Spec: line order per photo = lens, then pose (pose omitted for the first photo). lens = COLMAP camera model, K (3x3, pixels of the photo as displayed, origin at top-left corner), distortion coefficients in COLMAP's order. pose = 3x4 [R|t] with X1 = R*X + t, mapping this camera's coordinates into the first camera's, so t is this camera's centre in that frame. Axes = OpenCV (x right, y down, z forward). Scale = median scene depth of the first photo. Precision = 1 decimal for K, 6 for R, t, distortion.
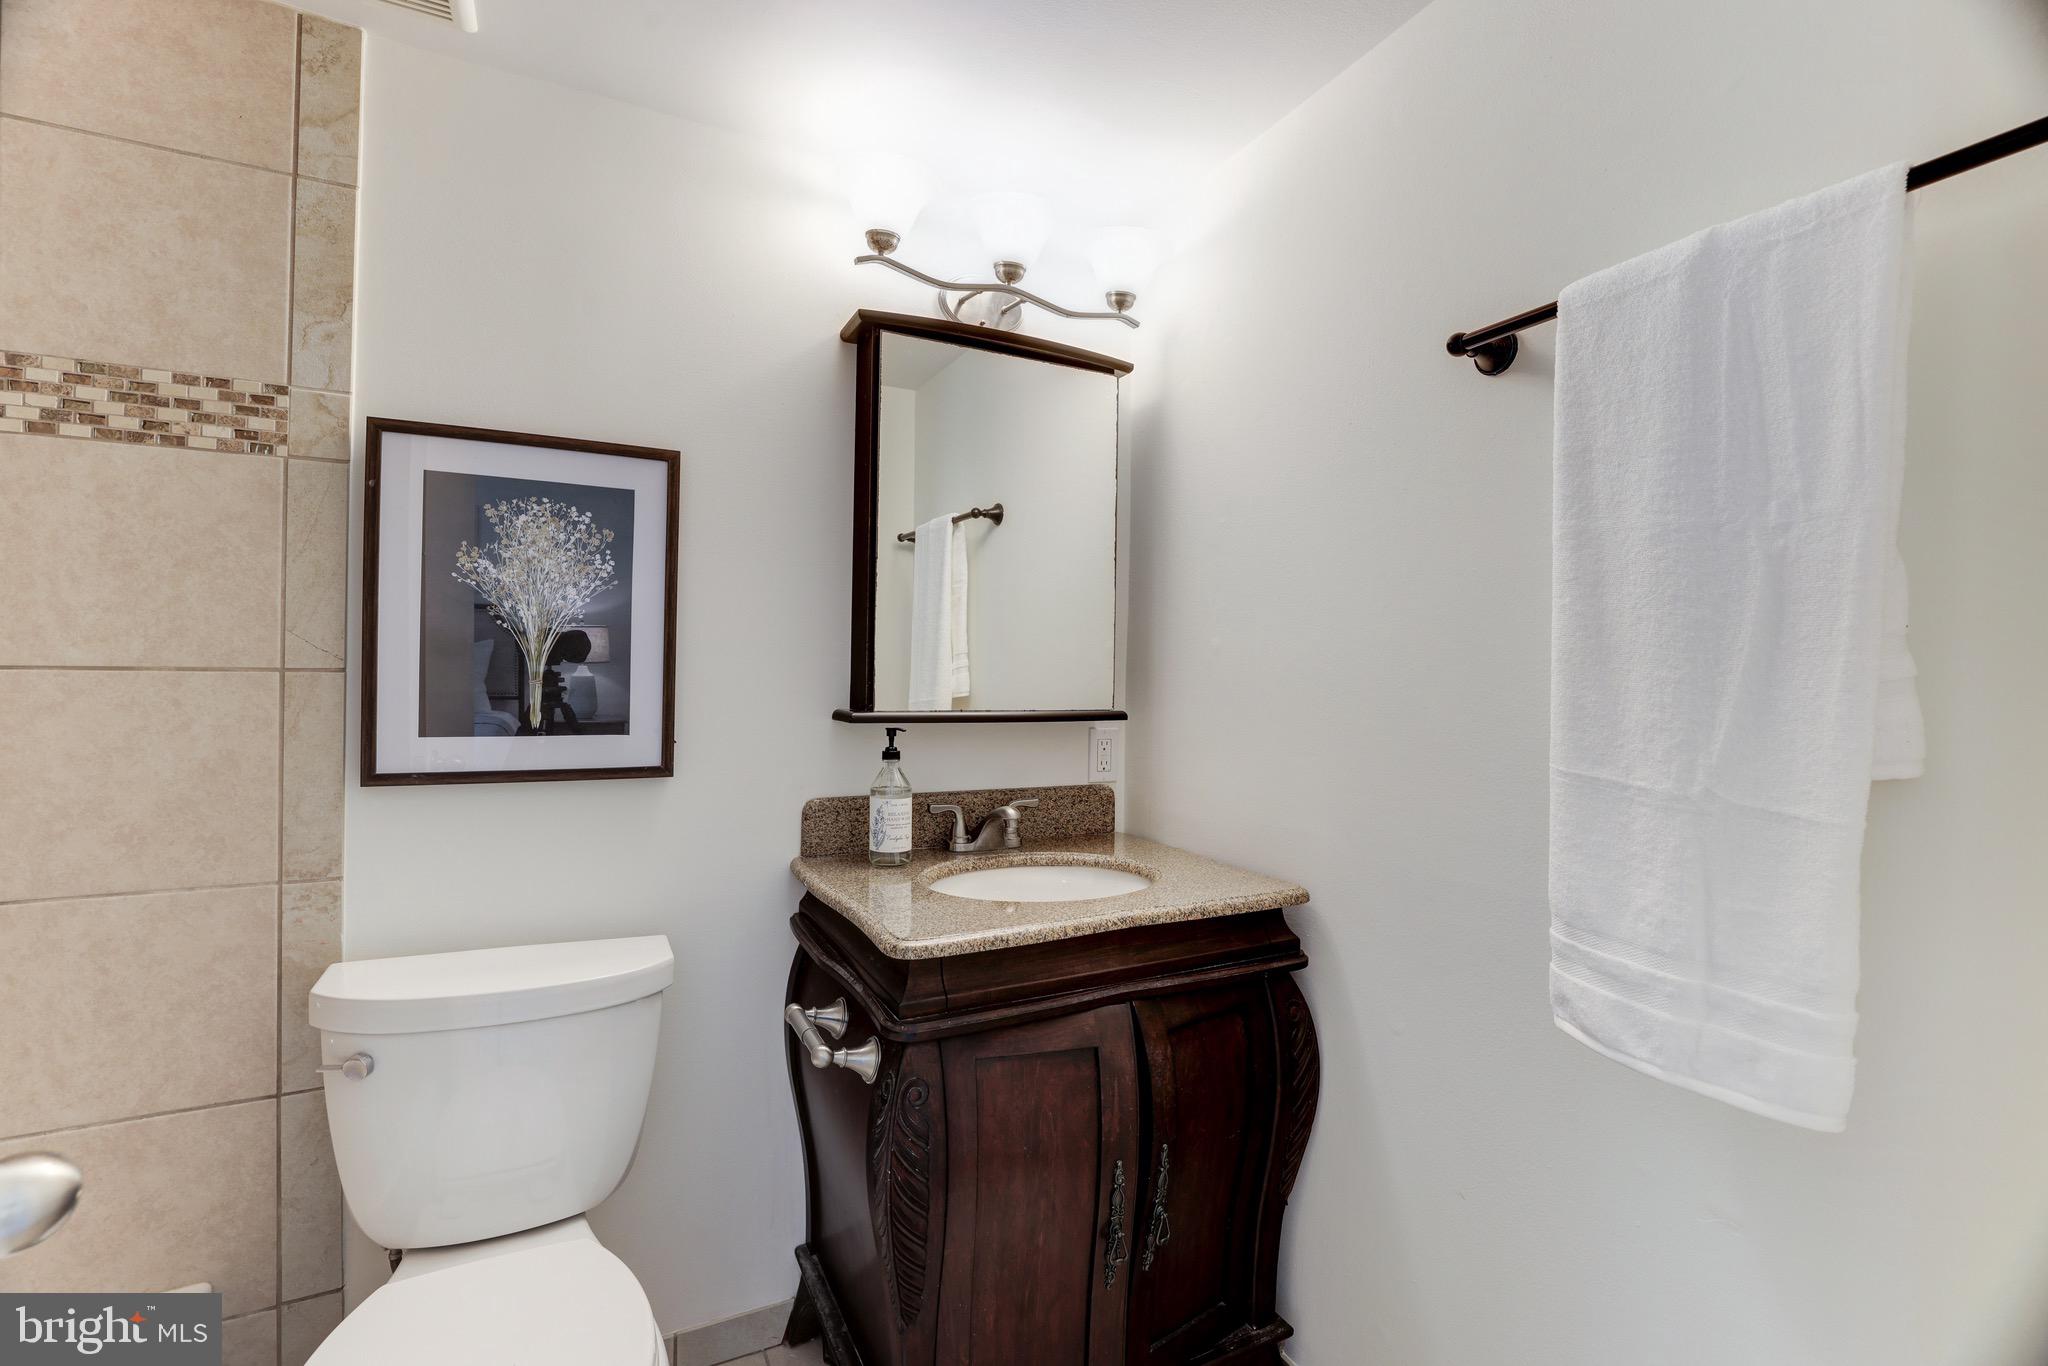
lens RADIAL K [[887.5, 0, 1009.7], [0, 887.5, 671.4], [0, 0, 1]] dist [-0.024074, 0.014526]
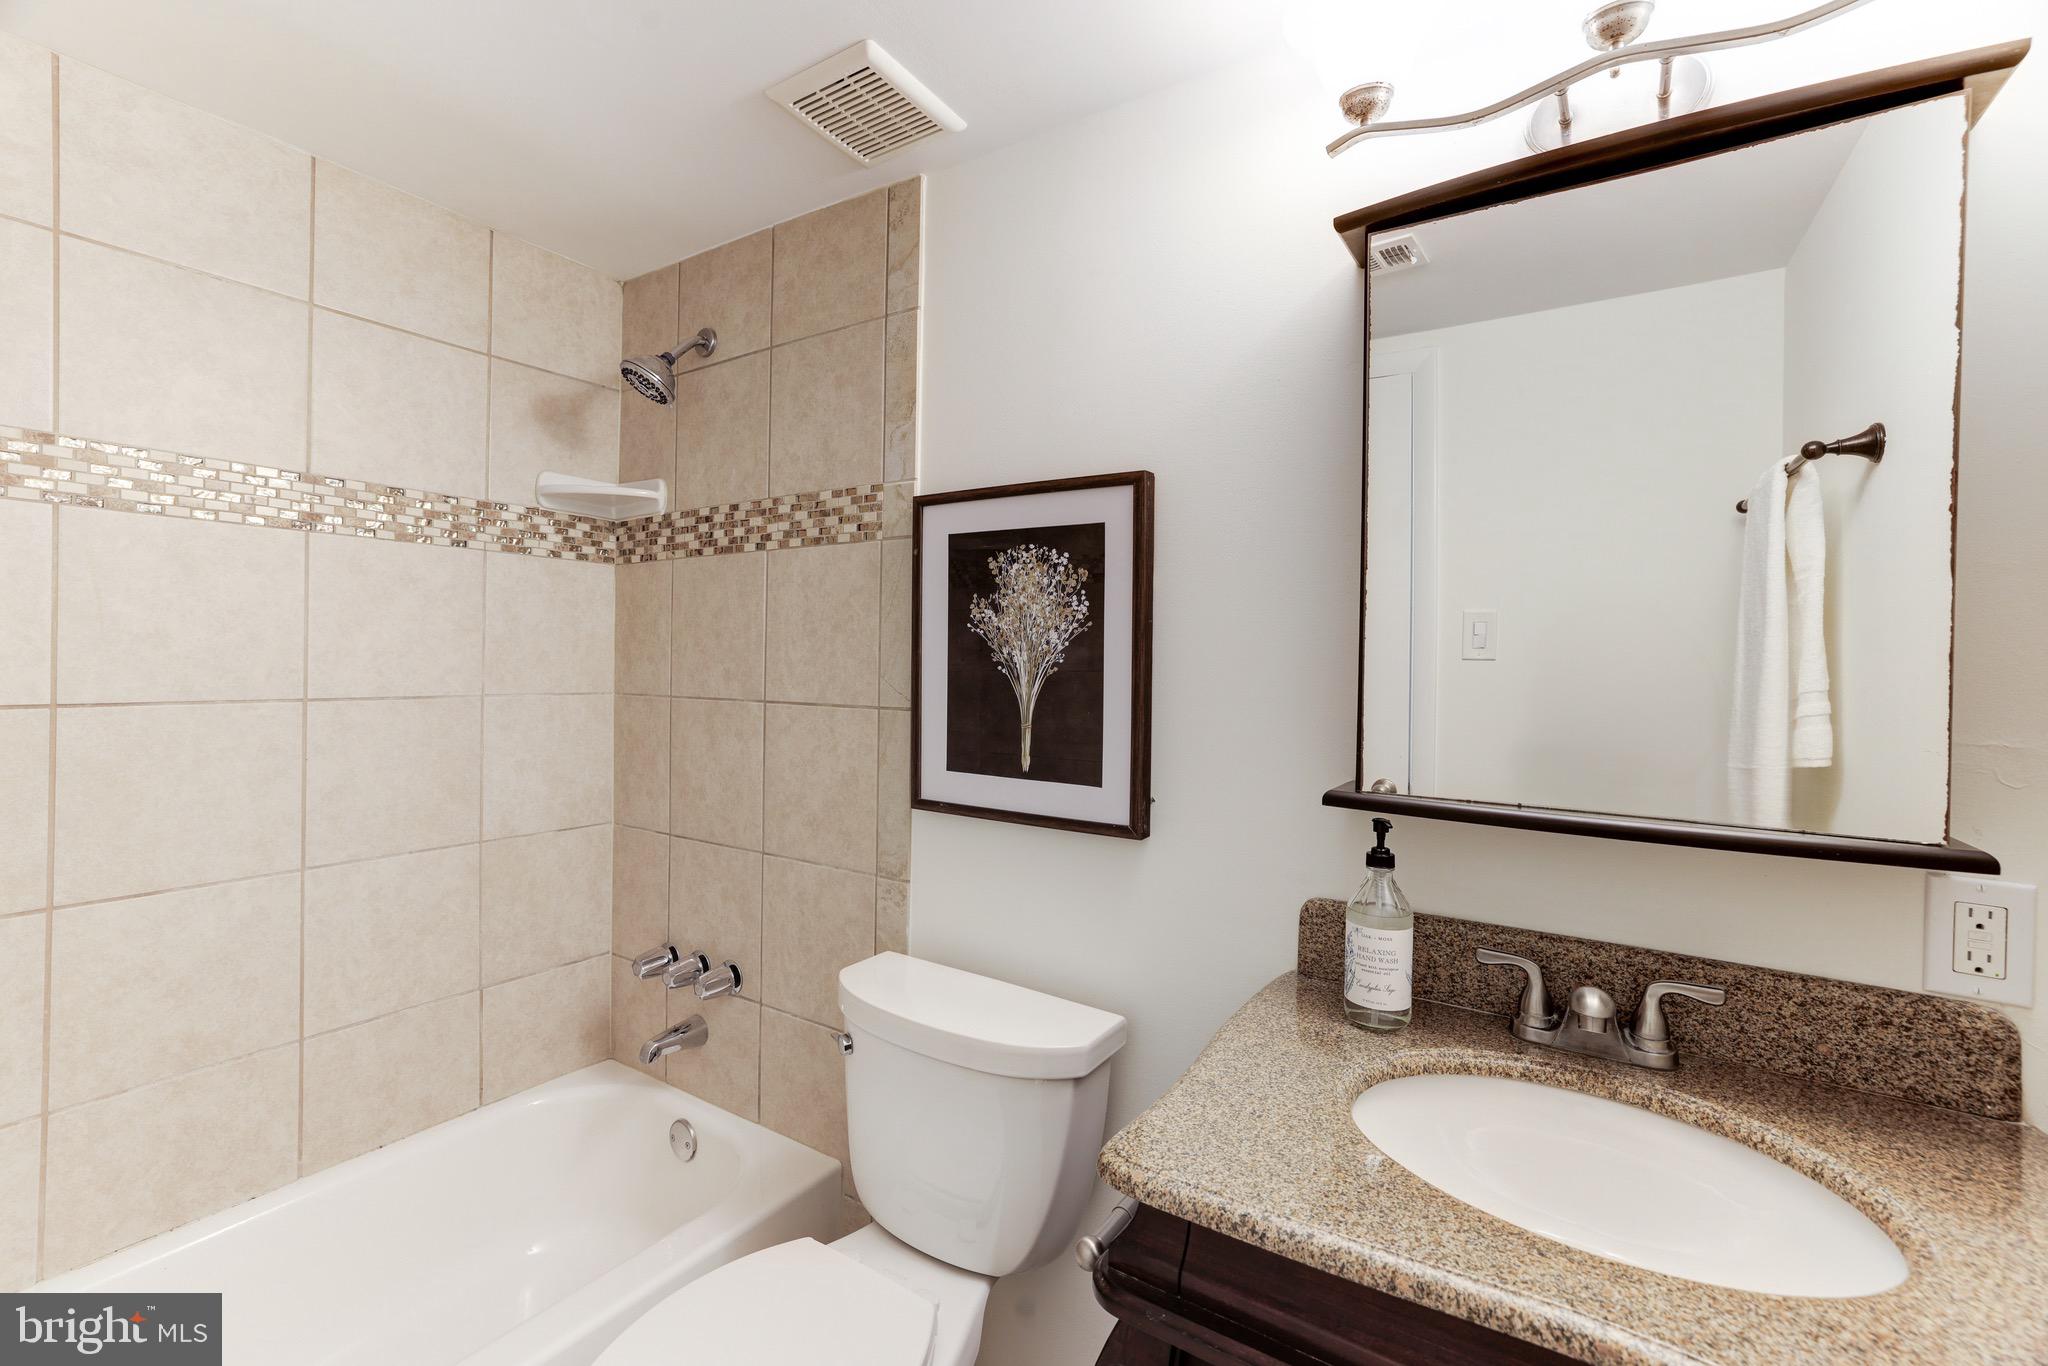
lens RADIAL K [[887.5, 0, 1009.7], [0, 887.5, 671.4], [0, 0, 1]] dist [-0.024074, 0.014526]
pose [[0.503229, 0.002989, -0.864148, 0.340063], [-0.013644, 0.999897, -0.004488, -0.046850], [0.864045, 0.014049, 0.503218, 0.475101]]
